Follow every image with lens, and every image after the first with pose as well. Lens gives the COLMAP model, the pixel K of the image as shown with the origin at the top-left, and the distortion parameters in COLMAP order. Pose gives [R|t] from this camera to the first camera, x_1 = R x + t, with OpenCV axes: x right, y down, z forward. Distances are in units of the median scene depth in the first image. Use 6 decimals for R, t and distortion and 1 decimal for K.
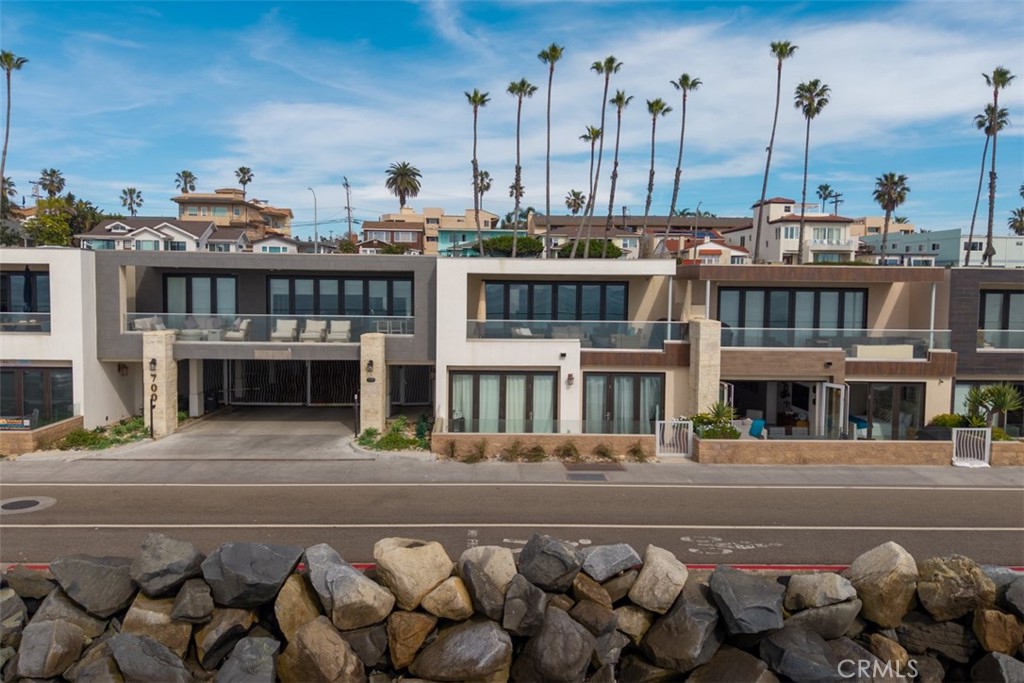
lens RADIAL K [[729.1, 0, 509.8], [0, 729.1, 323.4], [0, 0, 1]] dist [0.051469, -0.066260]
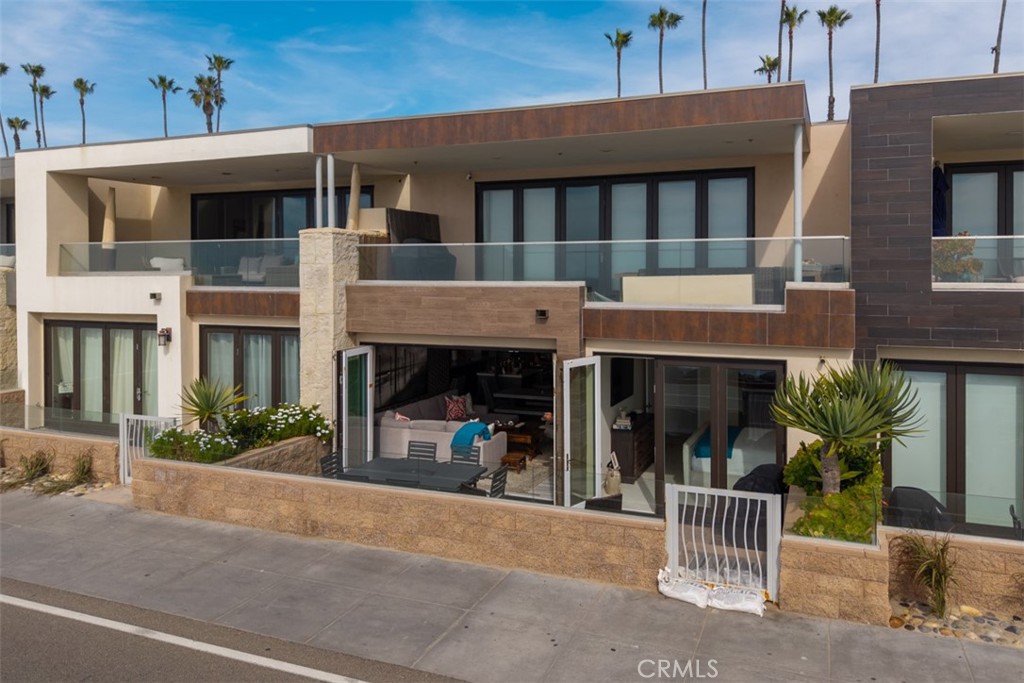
lens RADIAL K [[708.9, 0, 547.0], [0, 708.9, 268.2], [0, 0, 1]] dist [0.007297, 0.001512]
pose [[0.926517, -0.014086, -0.375989, 0.568161], [-0.006396, 0.998565, -0.053171, 0.047202], [0.376199, 0.051669, 0.925097, 0.546964]]
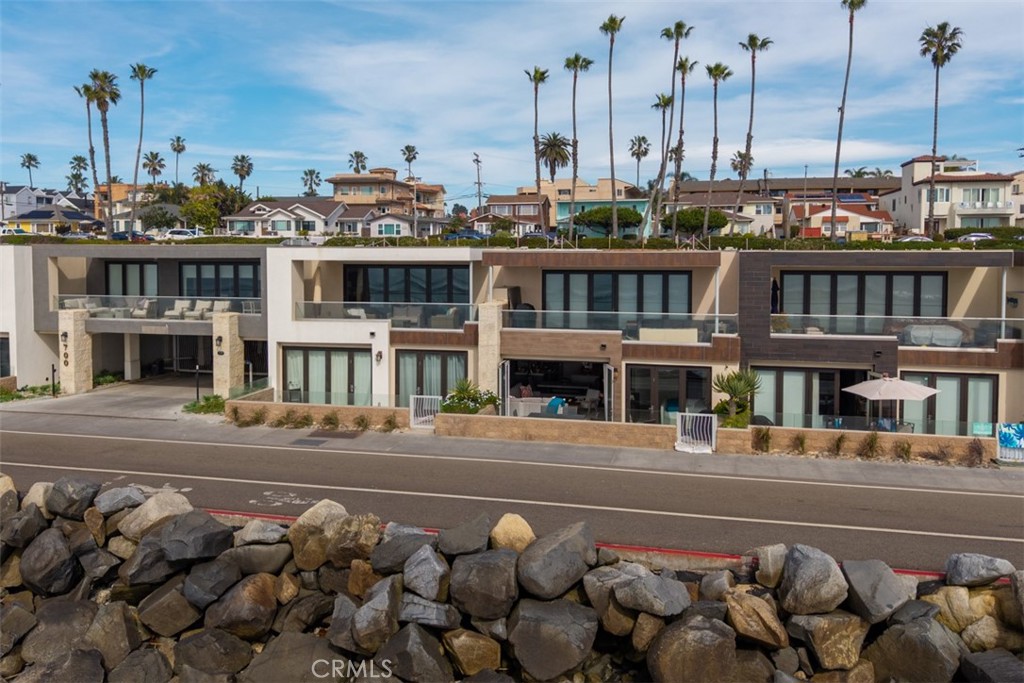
lens RADIAL K [[757.1, 0, 510.6], [0, 757.1, 277.0], [0, 0, 1]] dist [0.087428, -0.125815]
pose [[0.967773, -0.003163, -0.251803, 0.539493], [-0.002579, 0.999744, -0.022472, -0.016429], [0.251810, 0.022397, 0.967518, -0.061409]]
